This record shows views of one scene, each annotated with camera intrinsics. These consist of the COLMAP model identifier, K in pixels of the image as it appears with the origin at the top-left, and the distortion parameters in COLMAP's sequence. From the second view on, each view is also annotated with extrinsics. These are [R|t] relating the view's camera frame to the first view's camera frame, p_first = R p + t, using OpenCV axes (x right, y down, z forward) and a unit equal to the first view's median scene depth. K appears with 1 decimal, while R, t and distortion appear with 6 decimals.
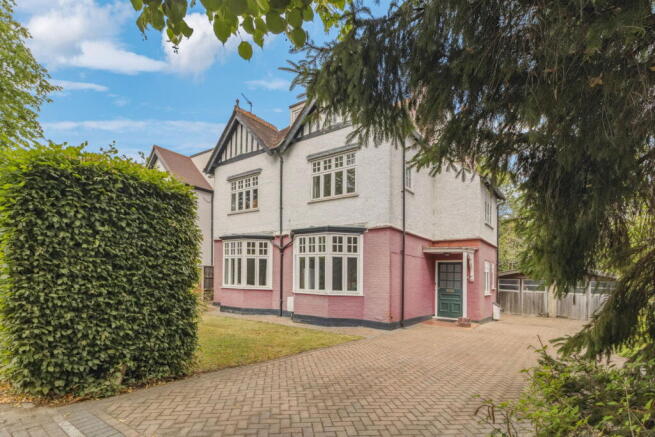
lens RADIAL K [[306.4, 0, 337.4], [0, 306.4, 251.9], [0, 0, 1]] dist [0.003455, 0.000329]
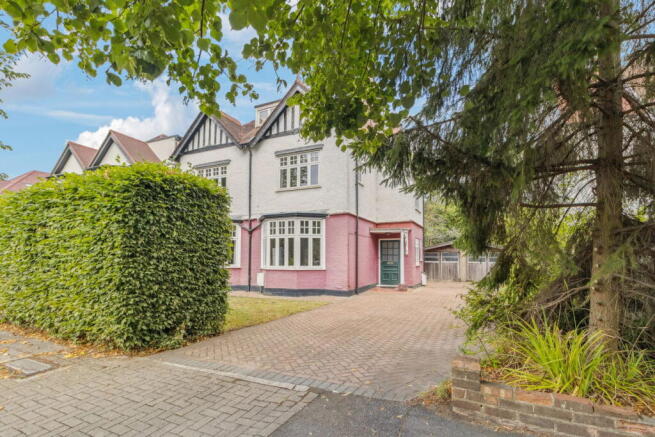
lens RADIAL K [[306.4, 0, 326.1], [0, 306.4, 221.4], [0, 0, 1]] dist [0.003455, 0.000329]
pose [[0.978861, -0.006738, 0.204416, -0.162149], [0.012168, 0.999605, -0.025320, -0.016369], [-0.204165, 0.027272, 0.978557, -0.193052]]
